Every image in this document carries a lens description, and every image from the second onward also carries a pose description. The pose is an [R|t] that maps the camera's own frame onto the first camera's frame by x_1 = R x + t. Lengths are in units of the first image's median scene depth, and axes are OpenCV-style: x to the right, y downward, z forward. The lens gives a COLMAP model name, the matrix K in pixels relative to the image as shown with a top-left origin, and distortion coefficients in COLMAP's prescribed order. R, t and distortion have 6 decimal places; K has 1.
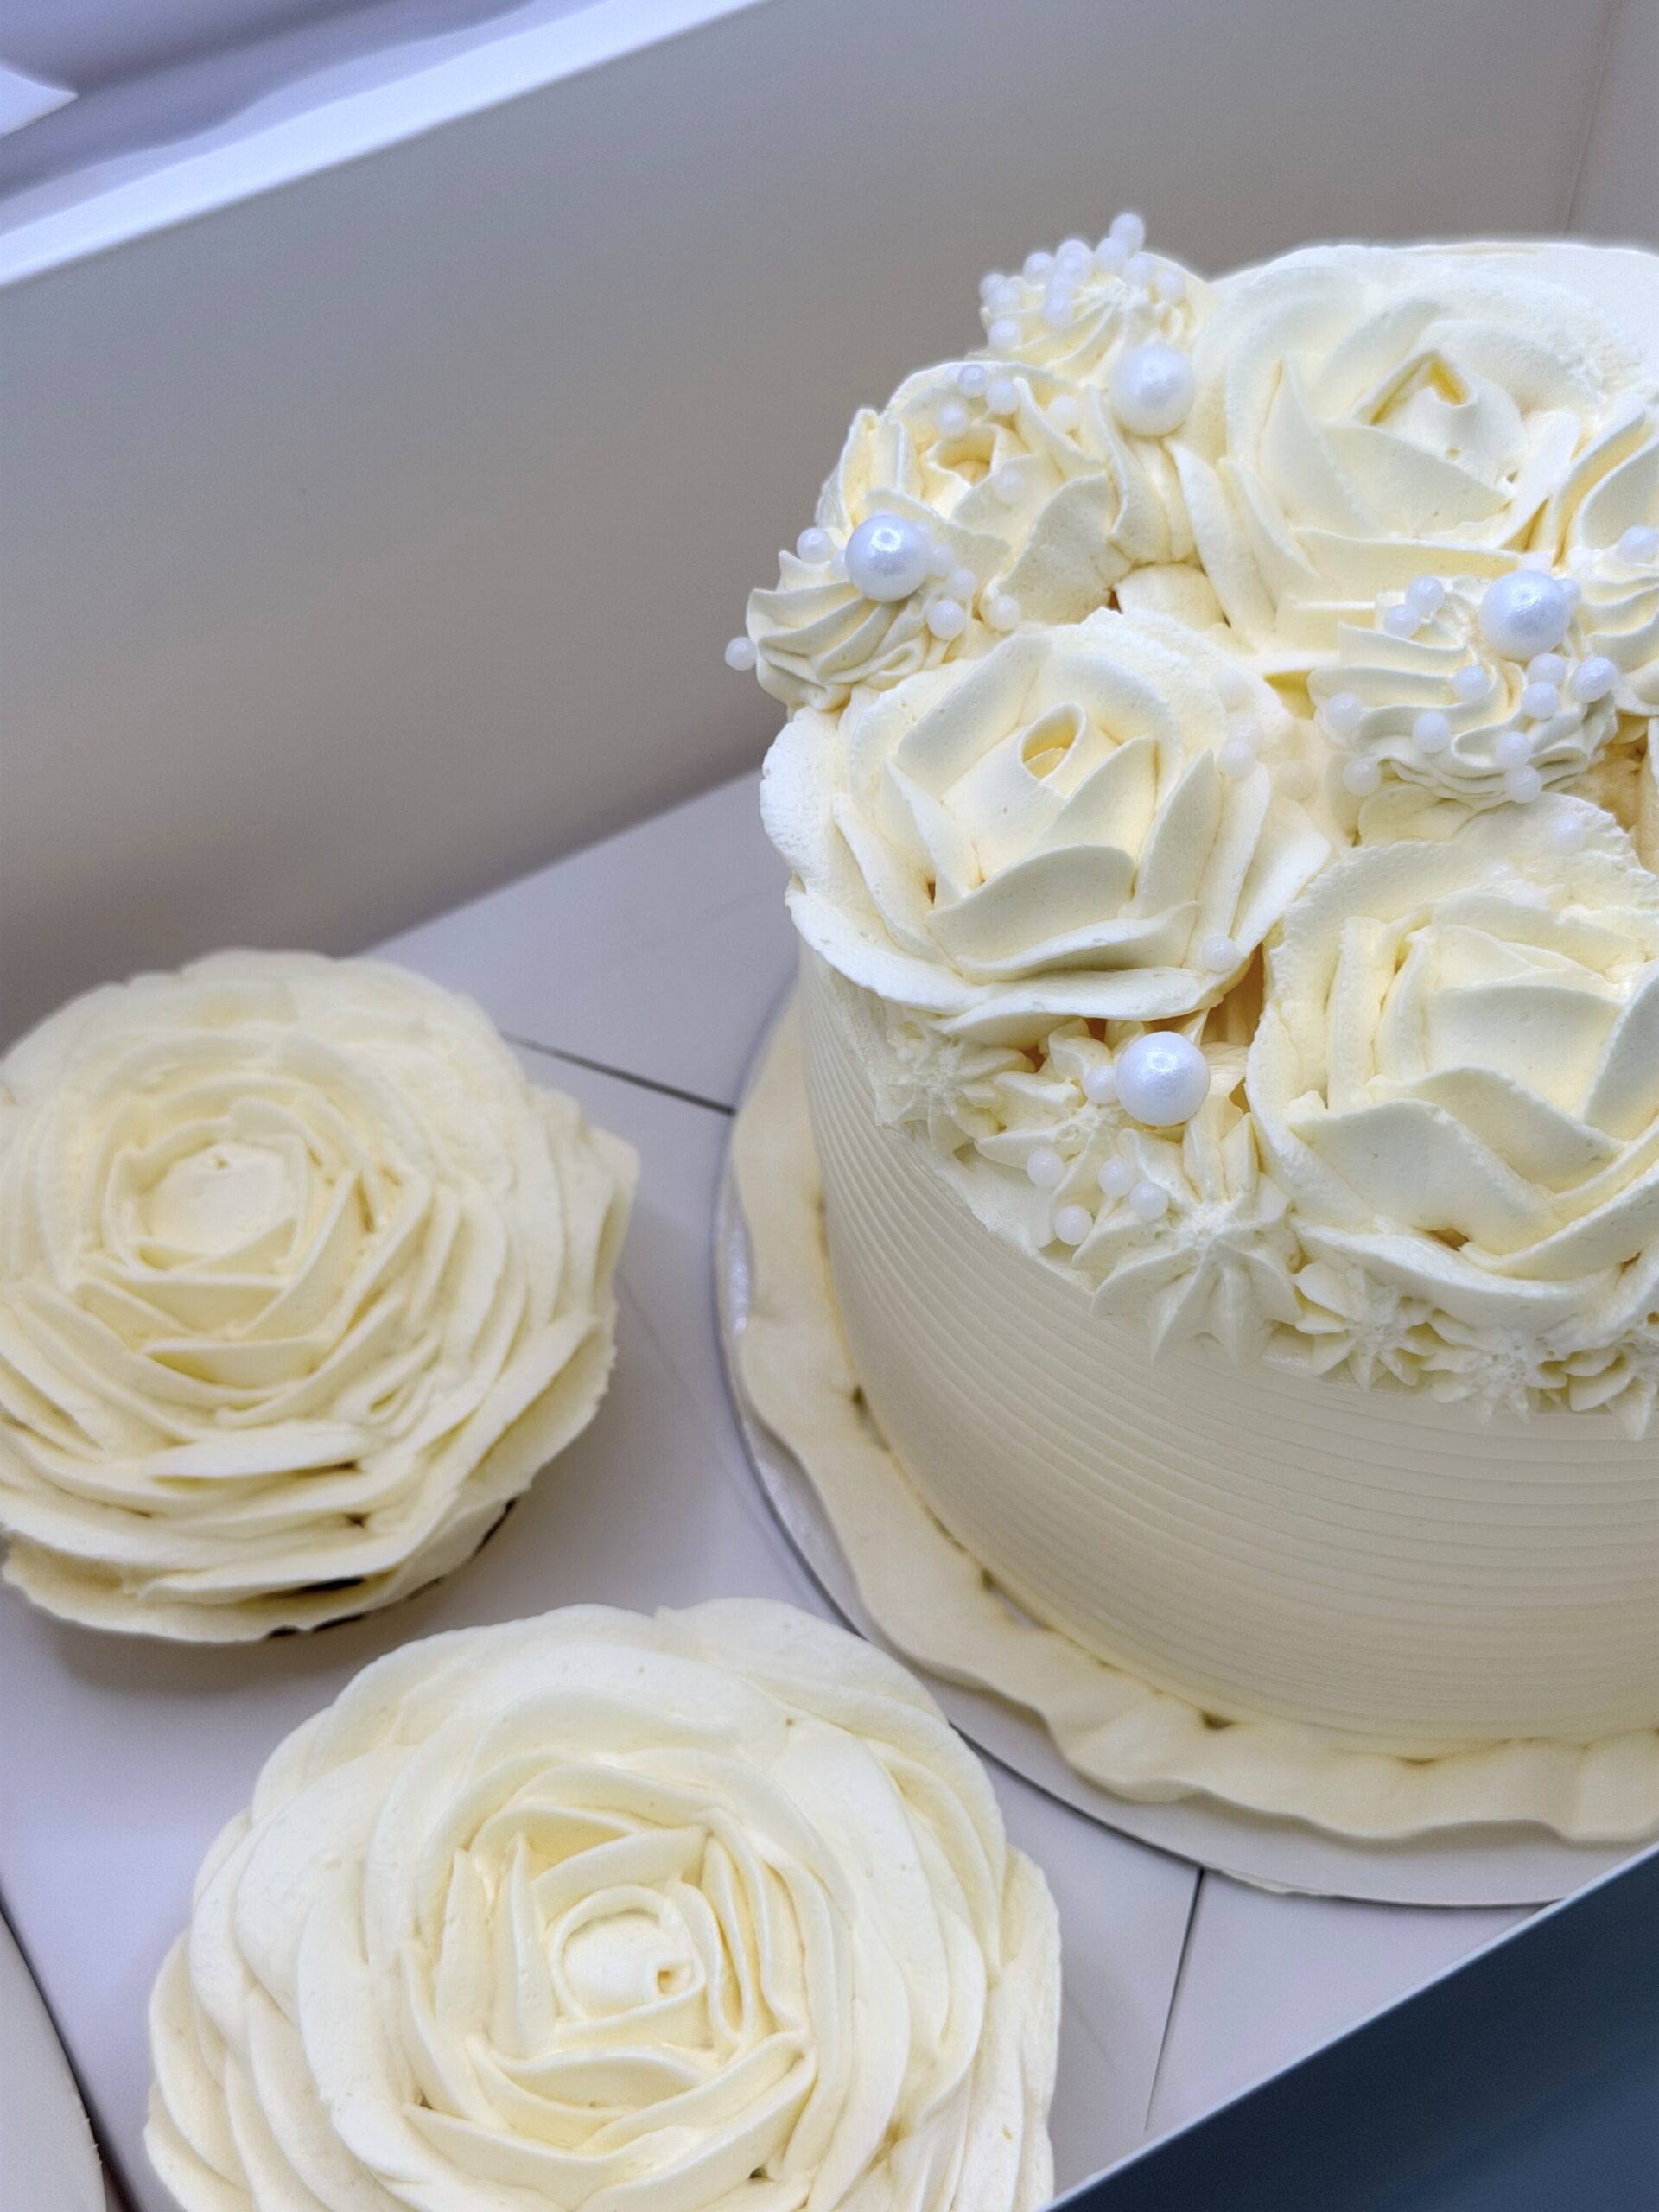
lens RADIAL K [[3103.0, 0, 830.7], [0, 3103.0, 1106.9], [0, 0, 1]] dist [0.044764, 0.000000]
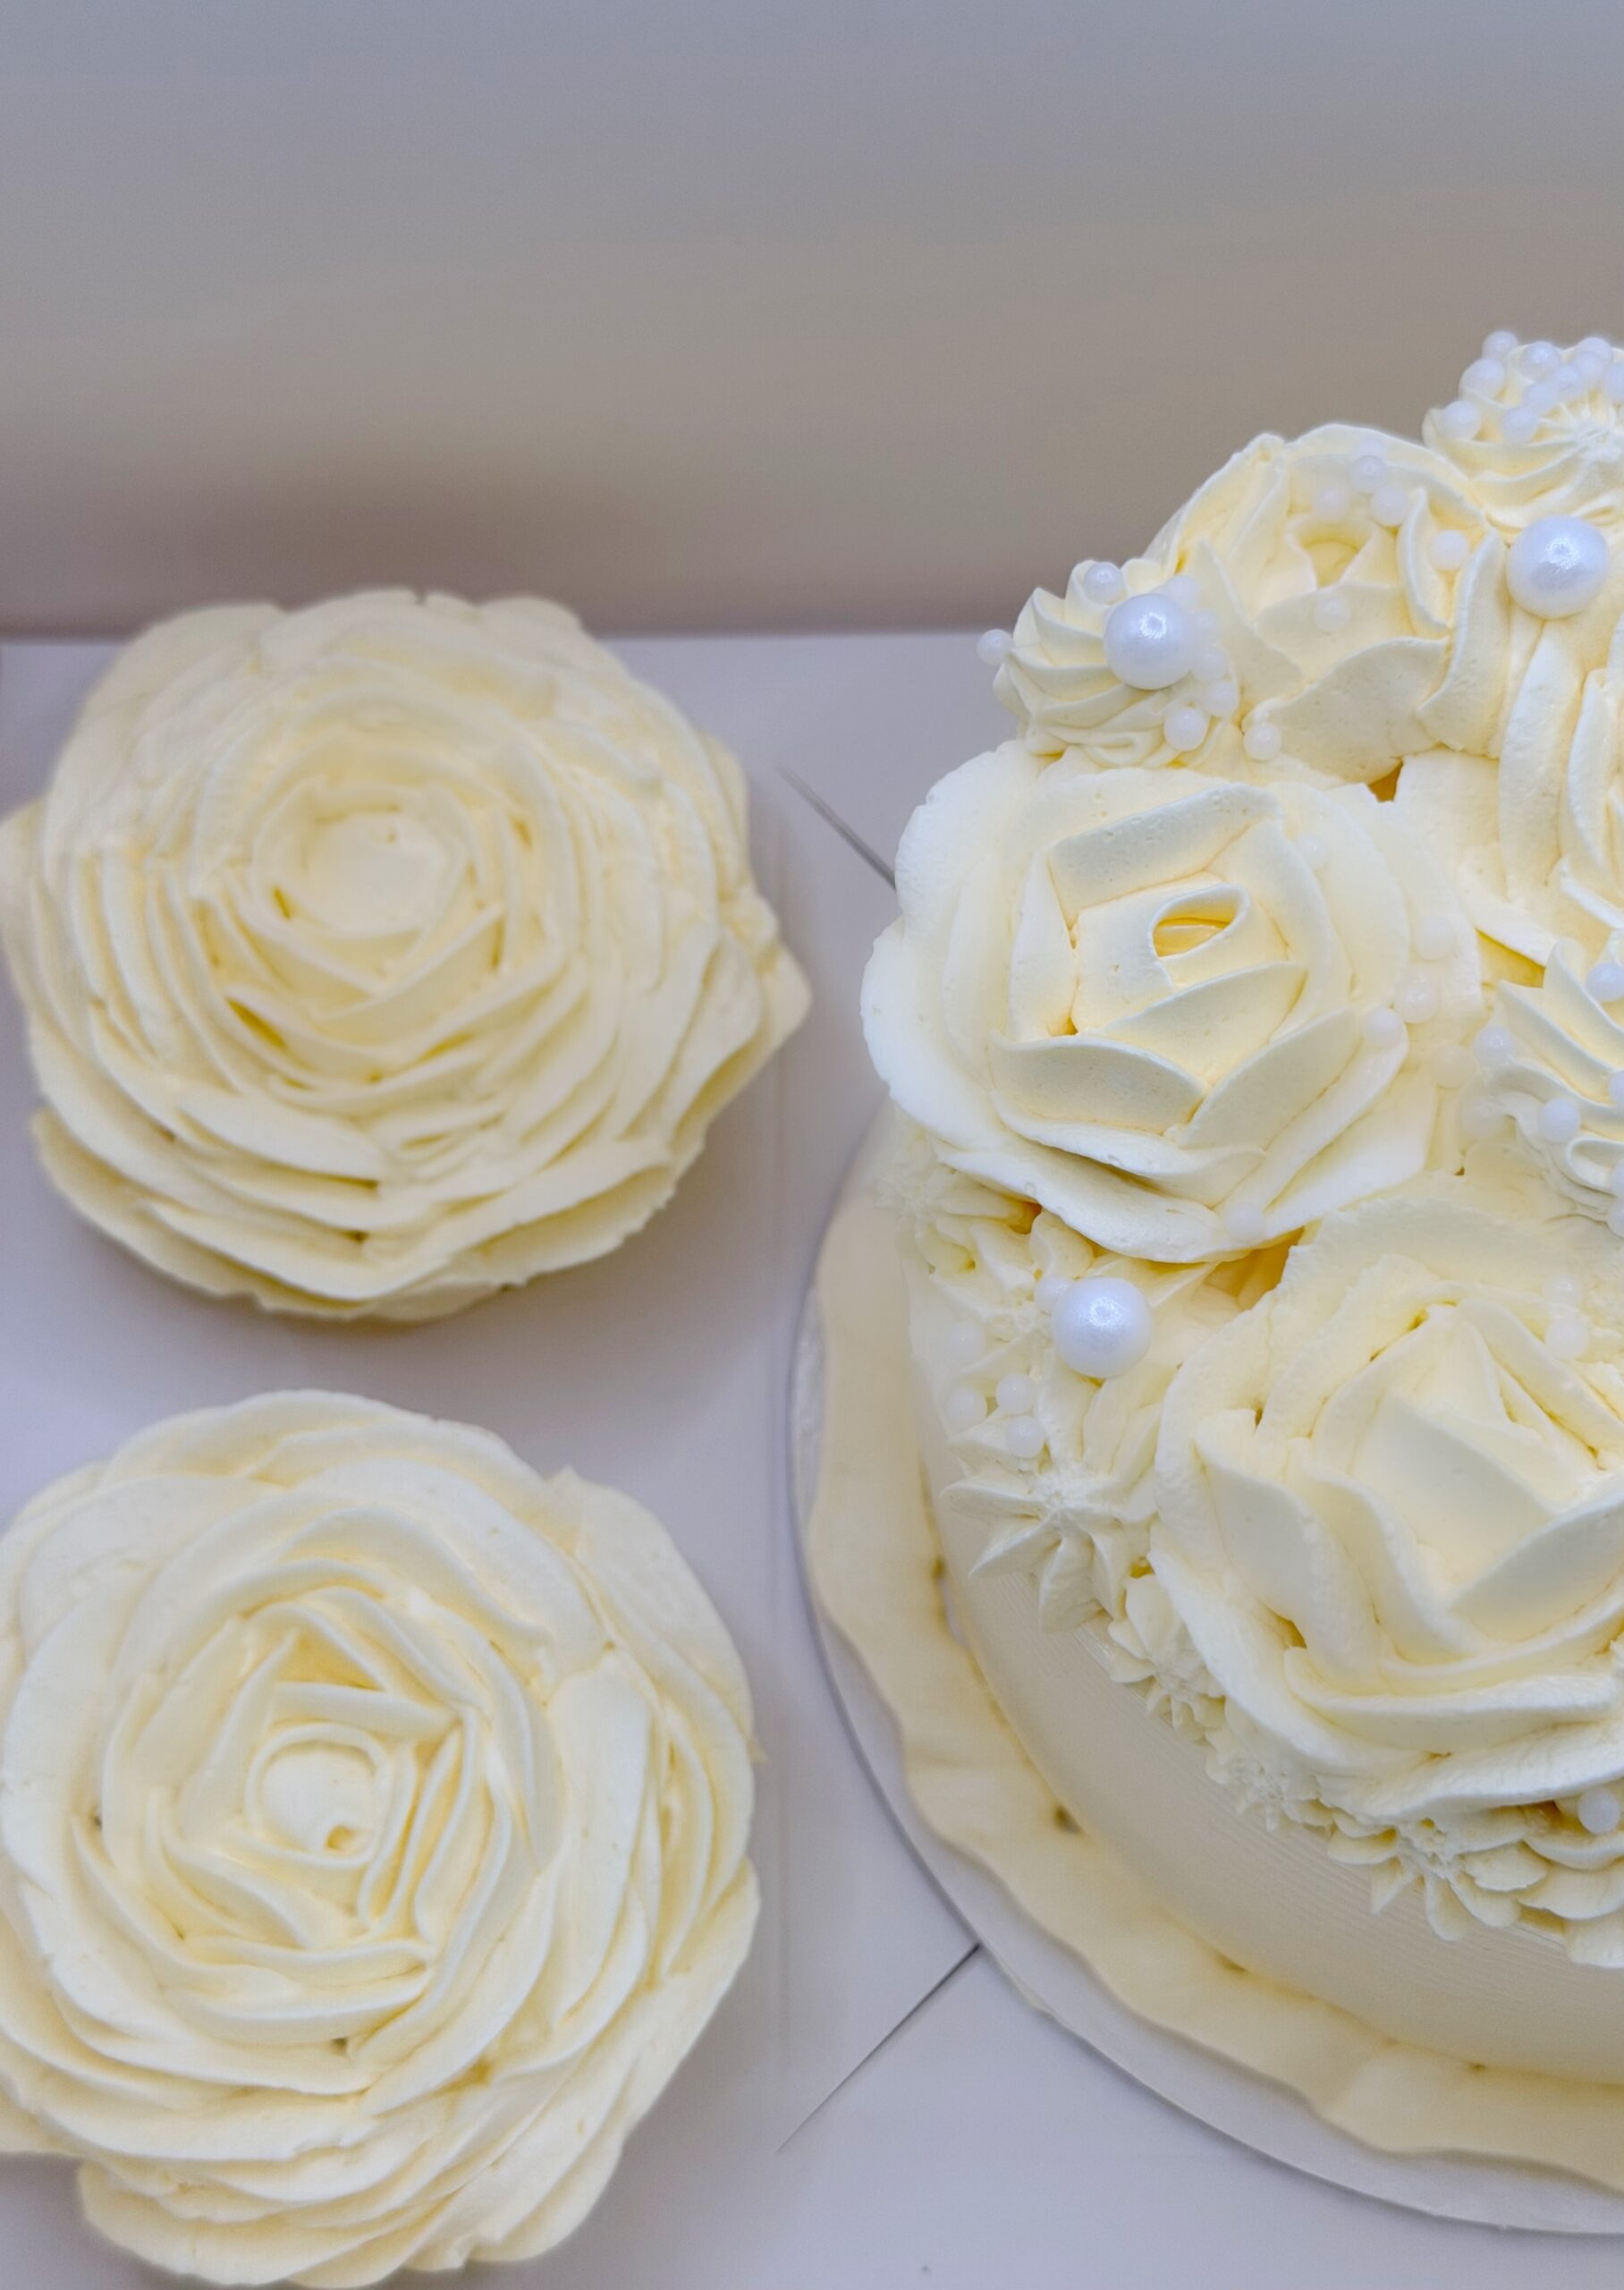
lens RADIAL K [[3335.6, 0, 811.5], [0, 3335.6, 1144.2], [0, 0, 1]] dist [0.044606, 0.000000]
pose [[0.876449, 0.454989, -0.157552, 0.144943], [-0.415708, 0.880147, 0.229191, -0.221115], [0.242948, -0.135378, 0.960546, 0.029883]]
